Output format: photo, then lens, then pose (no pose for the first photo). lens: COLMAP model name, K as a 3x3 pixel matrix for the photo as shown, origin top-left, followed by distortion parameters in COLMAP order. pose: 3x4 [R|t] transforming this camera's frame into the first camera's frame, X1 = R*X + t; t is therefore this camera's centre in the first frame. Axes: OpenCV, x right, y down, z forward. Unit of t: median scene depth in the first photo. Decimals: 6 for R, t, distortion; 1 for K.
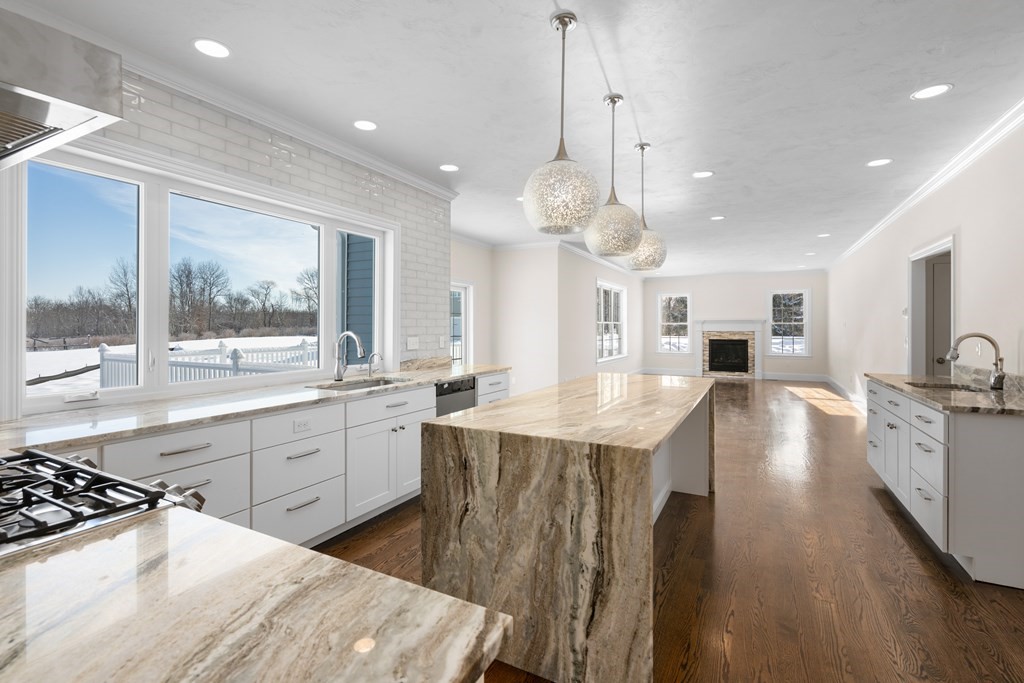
lens RADIAL K [[466.5, 0, 512.1], [0, 466.5, 323.6], [0, 0, 1]] dist [-0.005021, 0.001604]
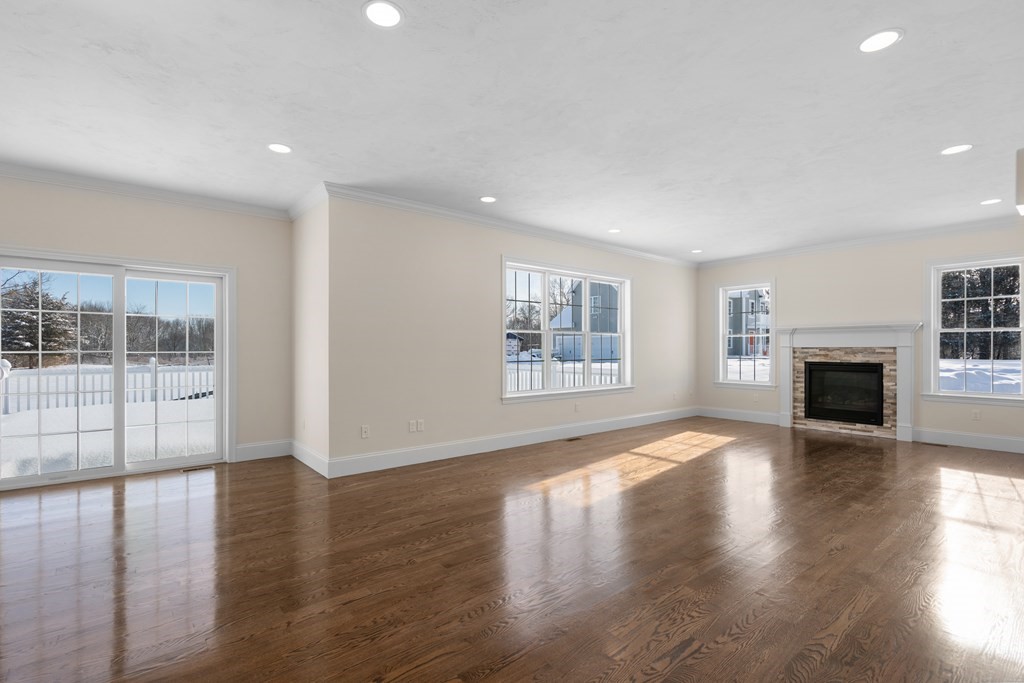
lens RADIAL K [[466.5, 0, 502.6], [0, 466.5, 346.1], [0, 0, 1]] dist [-0.005021, 0.001604]
pose [[0.913345, -0.004646, -0.407161, 0.321842], [0.006044, 0.999979, 0.002148, 0.011515], [0.407142, -0.004422, 0.913354, 0.342283]]
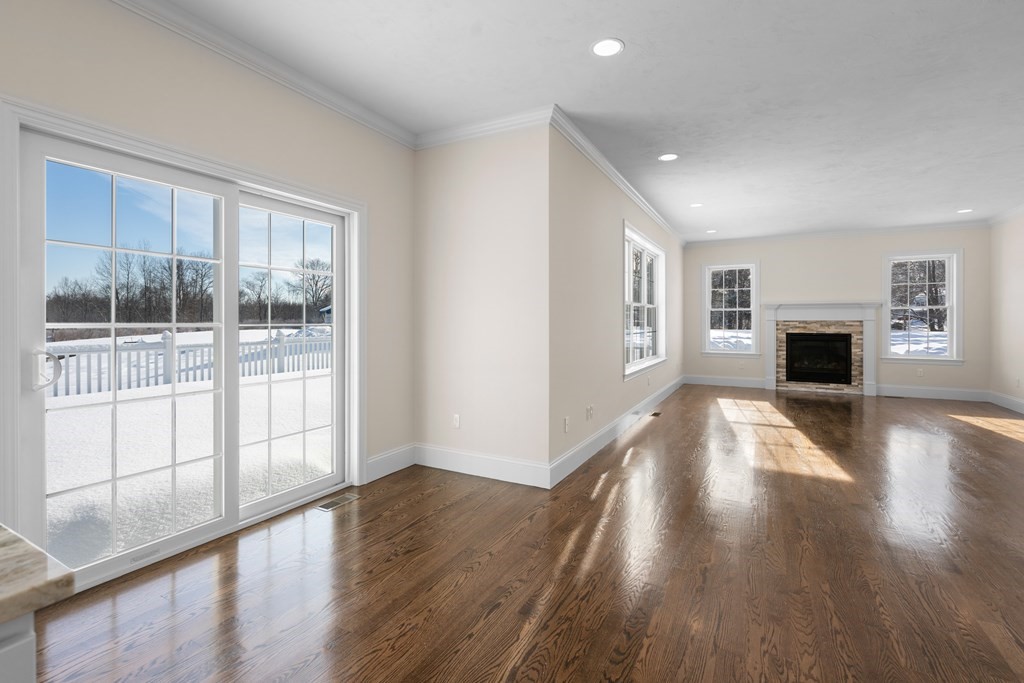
lens RADIAL K [[466.5, 0, 503.2], [0, 466.5, 323.5], [0, 0, 1]] dist [-0.005021, 0.001604]
pose [[0.999682, -0.000216, -0.025223, 0.040097], [0.000601, 0.999883, 0.015262, 0.010273], [0.025217, -0.015273, 0.999565, 0.337181]]
